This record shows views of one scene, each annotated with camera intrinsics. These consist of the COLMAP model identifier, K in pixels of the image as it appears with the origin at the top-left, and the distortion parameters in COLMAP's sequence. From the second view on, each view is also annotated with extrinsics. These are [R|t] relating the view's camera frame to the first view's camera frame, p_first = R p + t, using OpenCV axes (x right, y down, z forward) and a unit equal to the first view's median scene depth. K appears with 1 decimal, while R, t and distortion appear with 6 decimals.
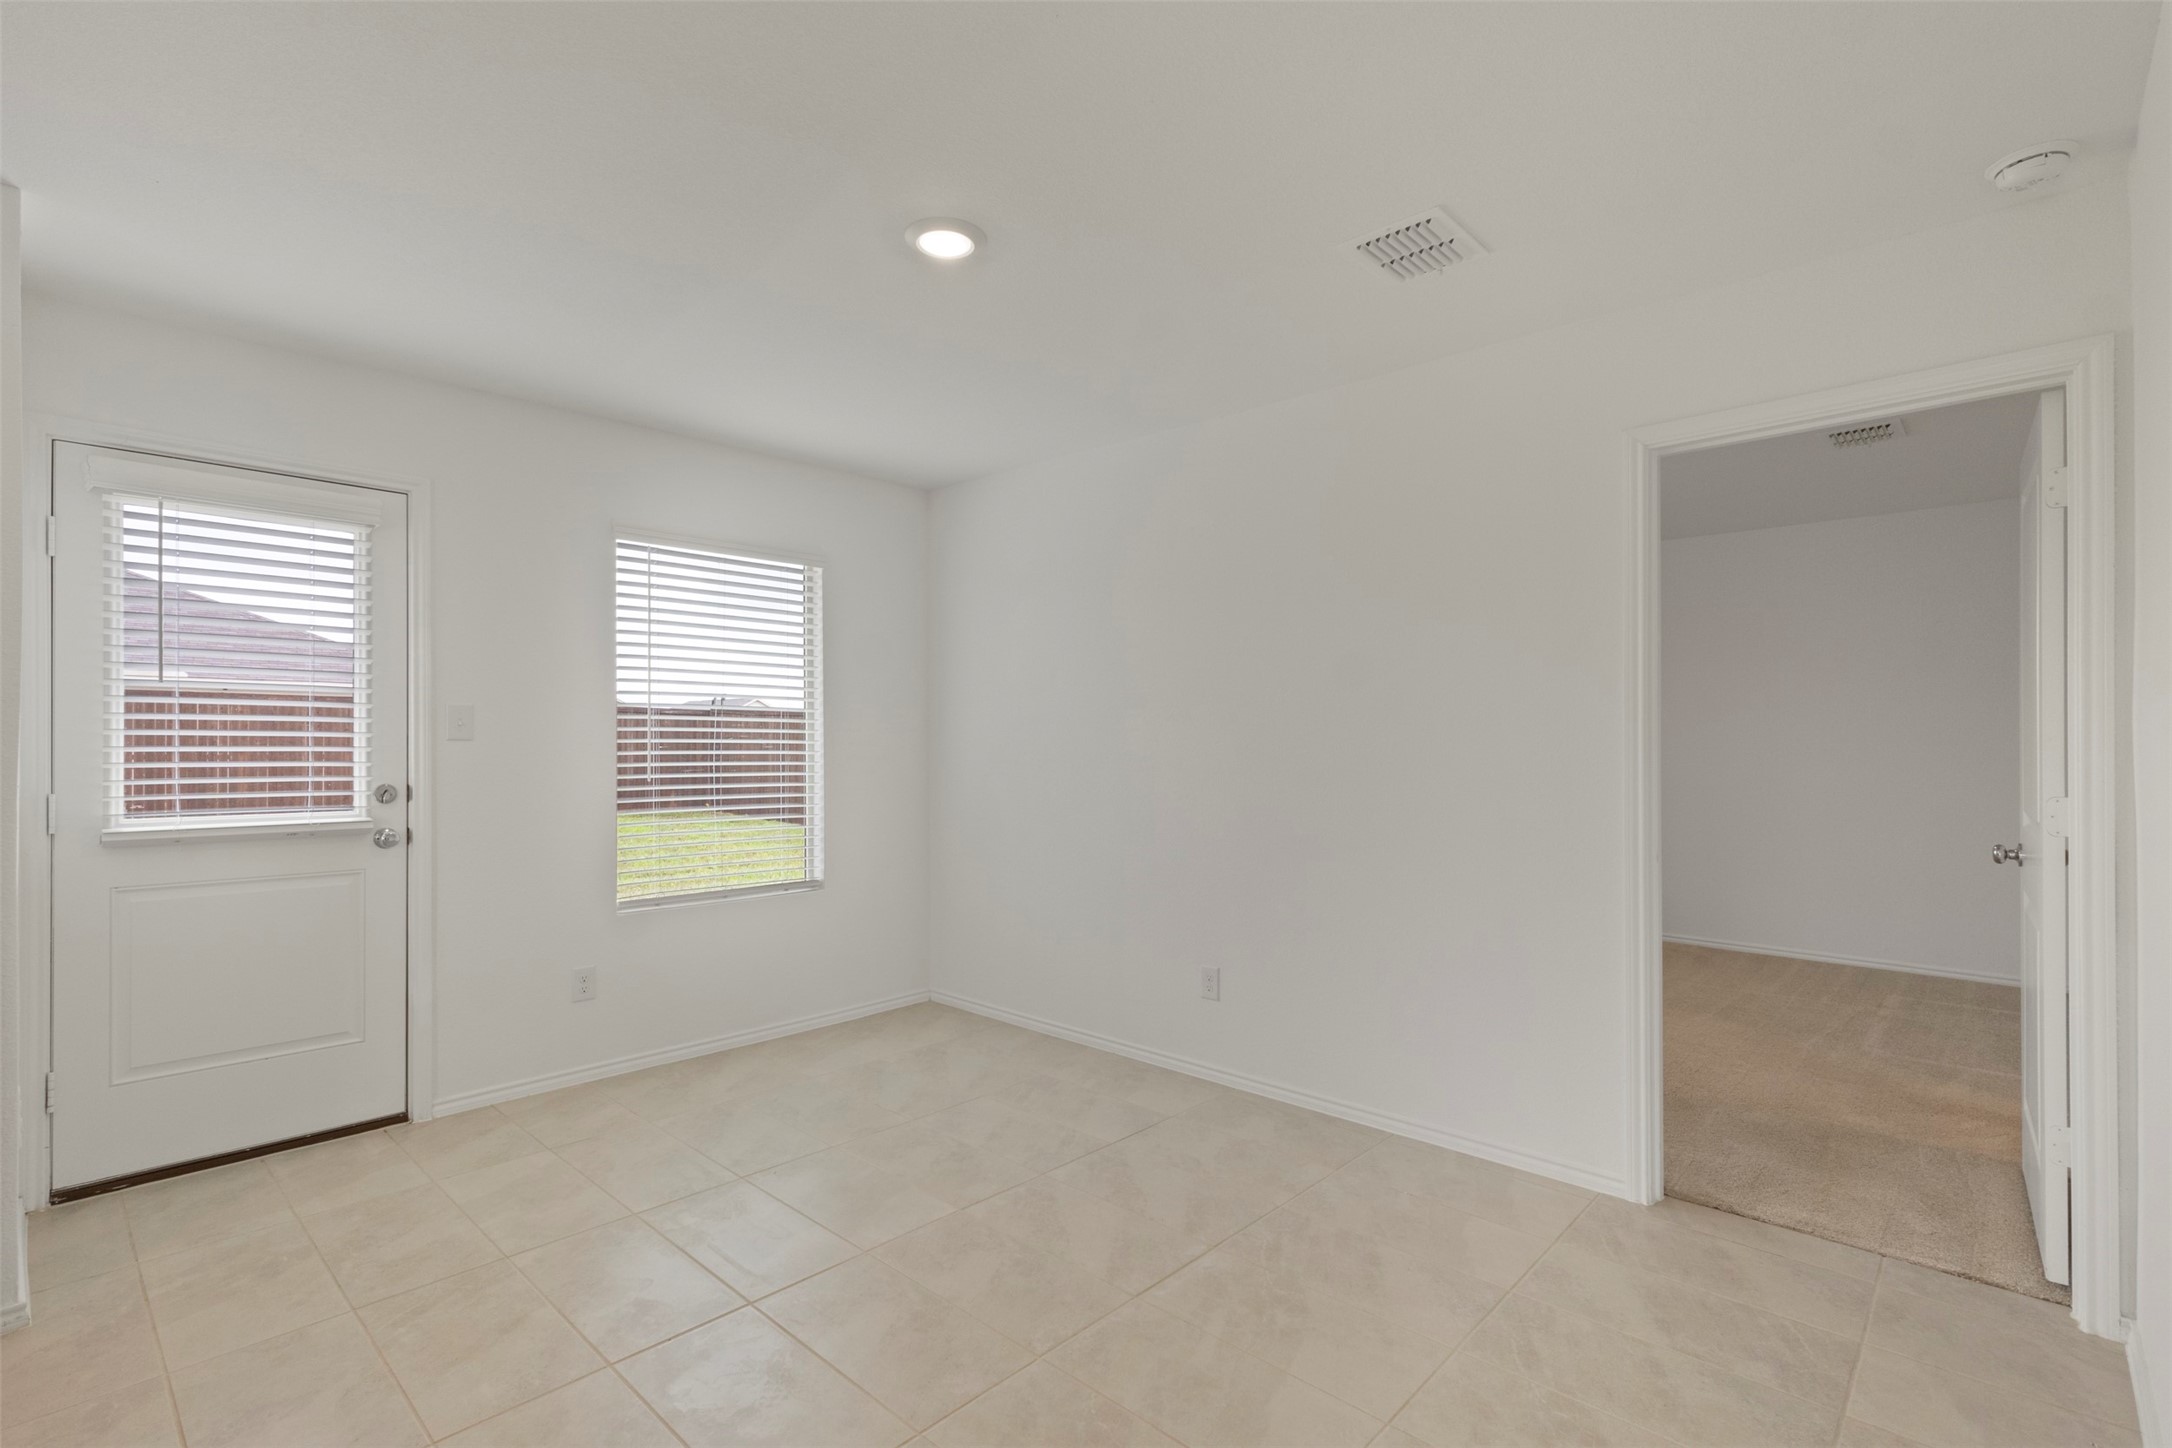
lens RADIAL K [[1003.8, 0, 1085.5], [0, 1003.8, 739.3], [0, 0, 1]] dist [-0.000942, -0.000480]
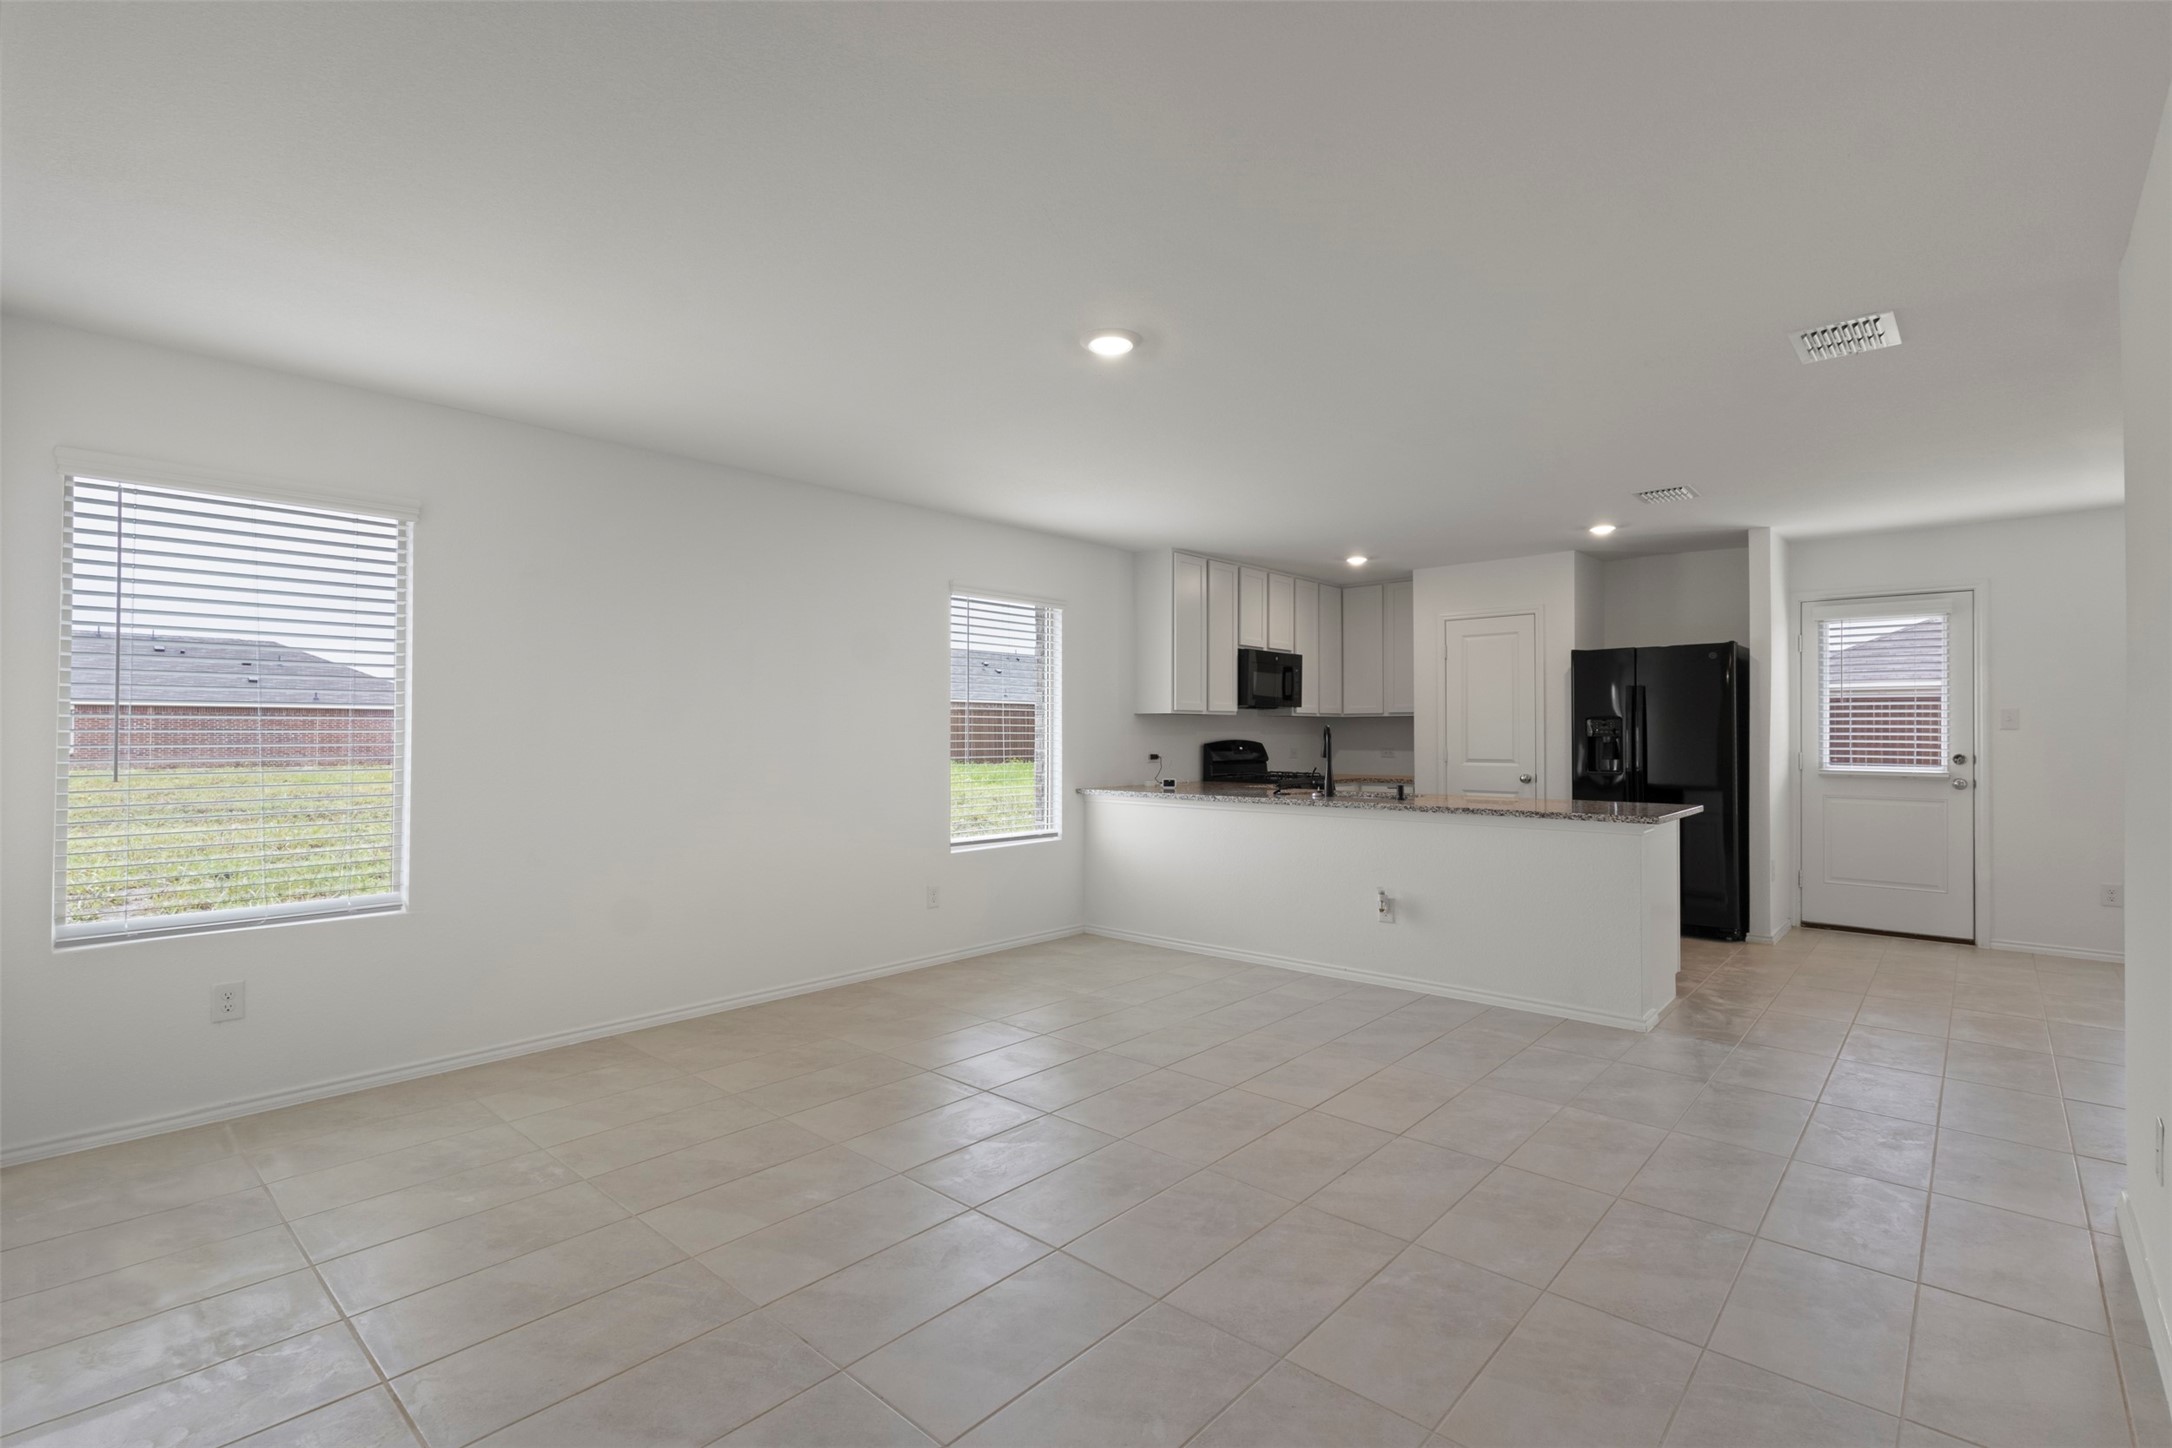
lens RADIAL K [[1001.5, 0, 1070.7], [0, 1001.5, 725.1], [0, 0, 1]] dist [0.002444, 0.000420]
pose [[0.008063, -0.006112, -0.999949, 1.116609], [-0.001690, 0.999980, -0.006126, 0.006318], [0.999966, 0.001739, 0.008052, -0.627175]]
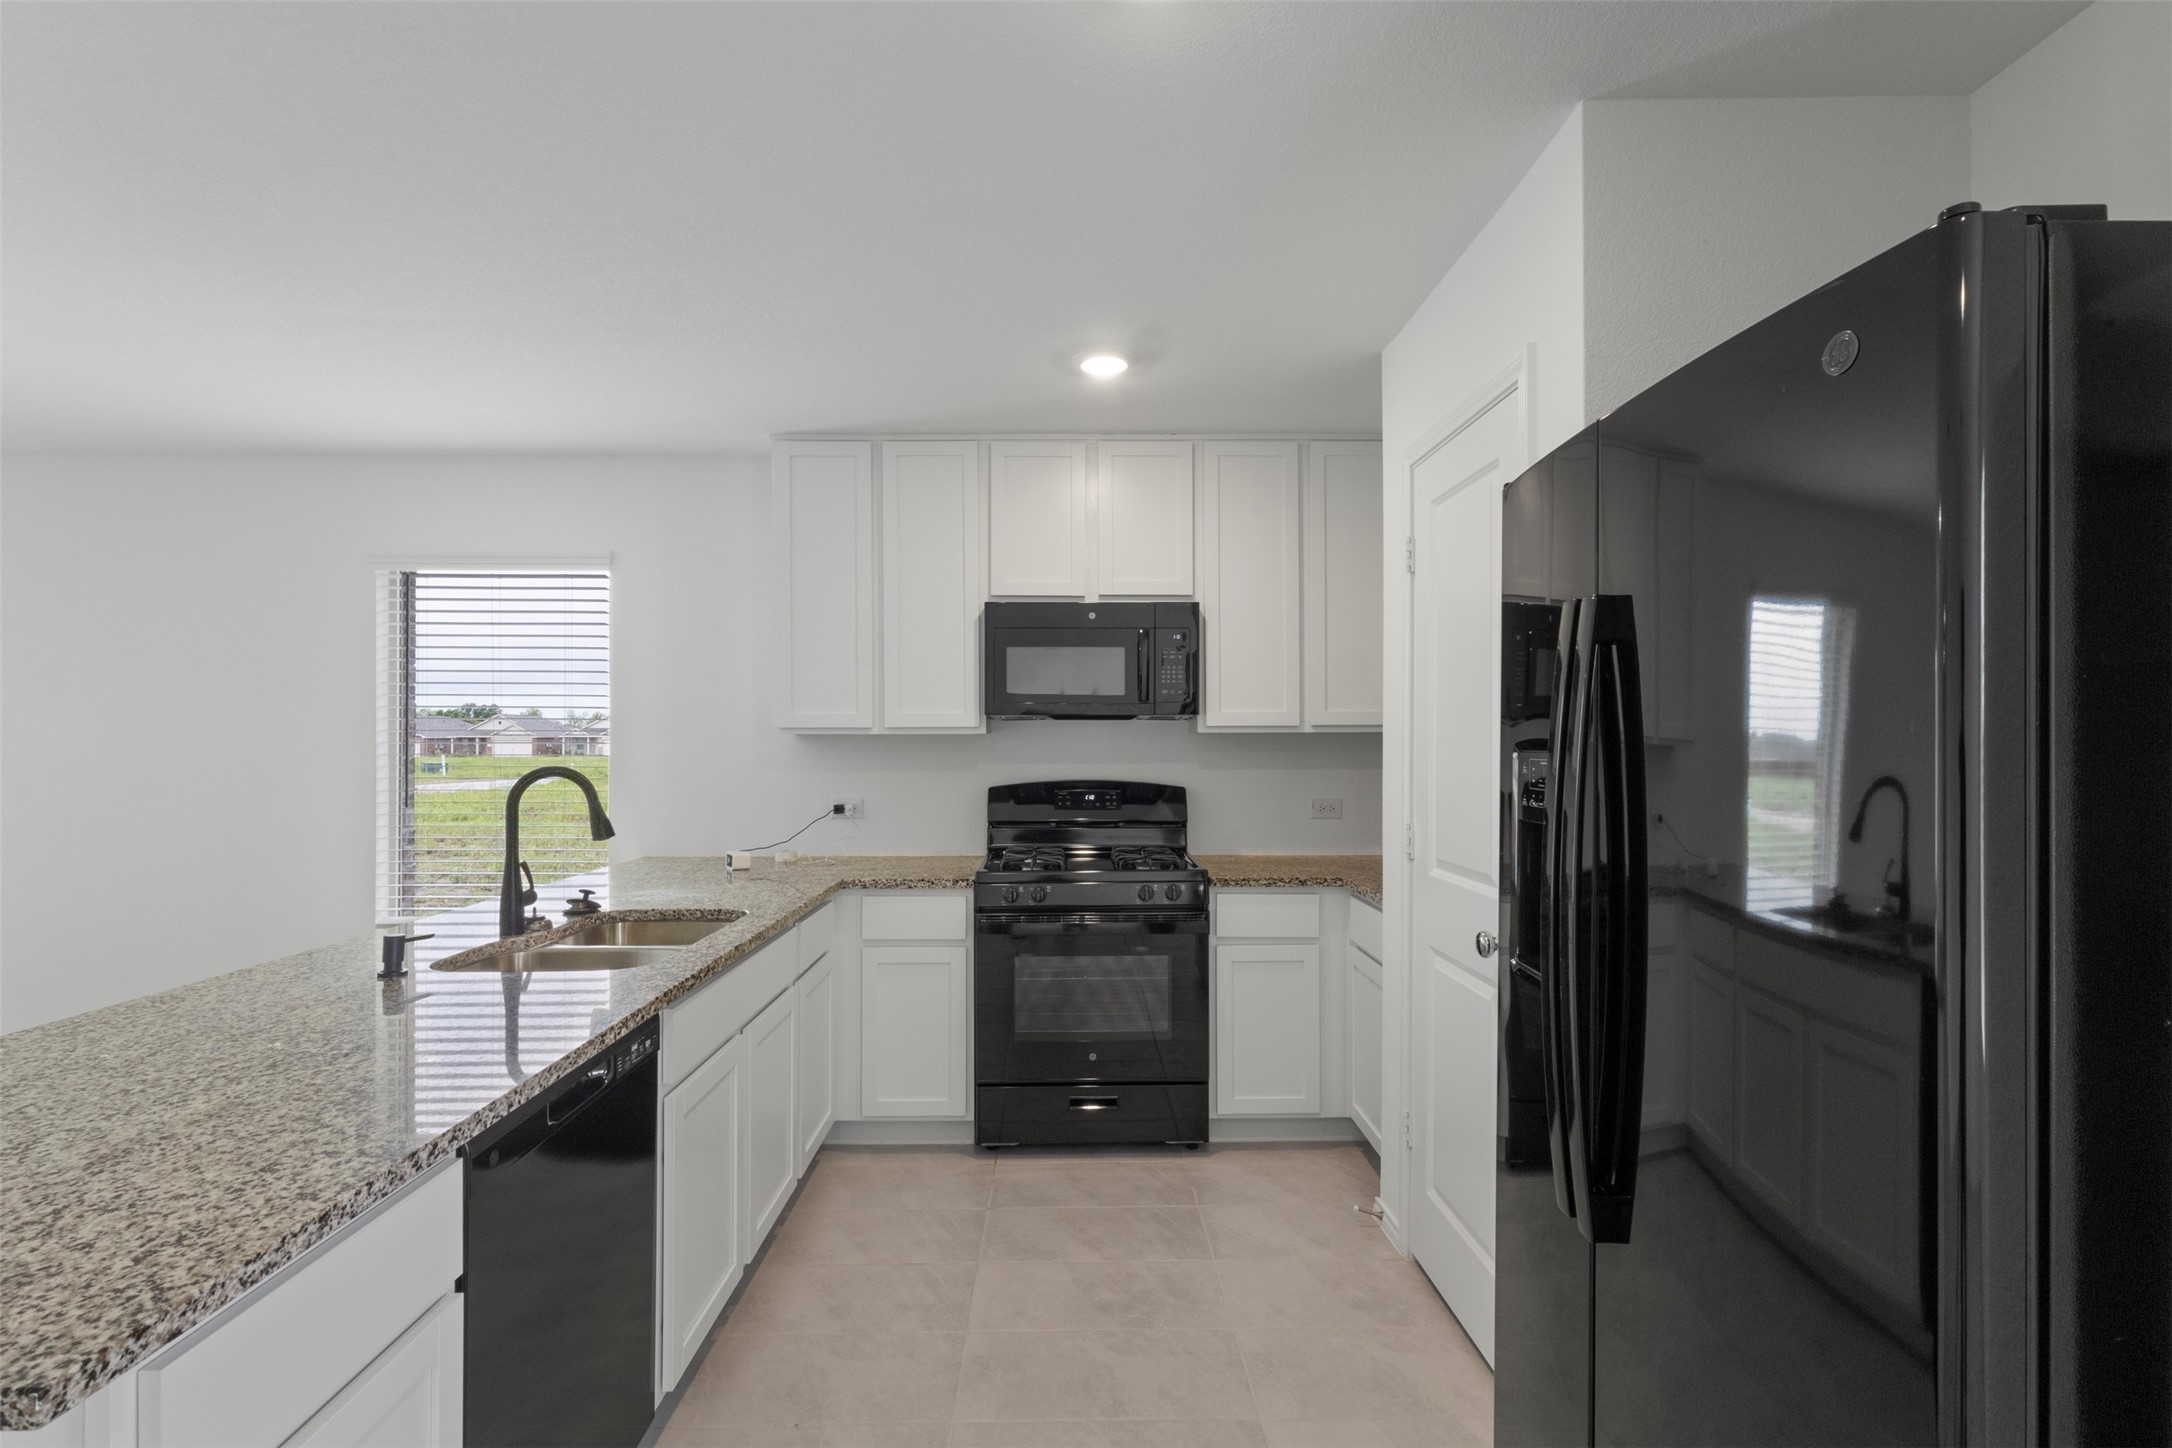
lens RADIAL K [[1003.8, 0, 1085.5], [0, 1003.8, 739.3], [0, 0, 1]] dist [-0.000942, -0.000480]
pose [[-0.721551, -0.003614, -0.692352, -0.390480], [-0.001742, 0.999993, -0.003404, -0.020797], [0.692359, -0.001250, -0.721552, 0.650731]]
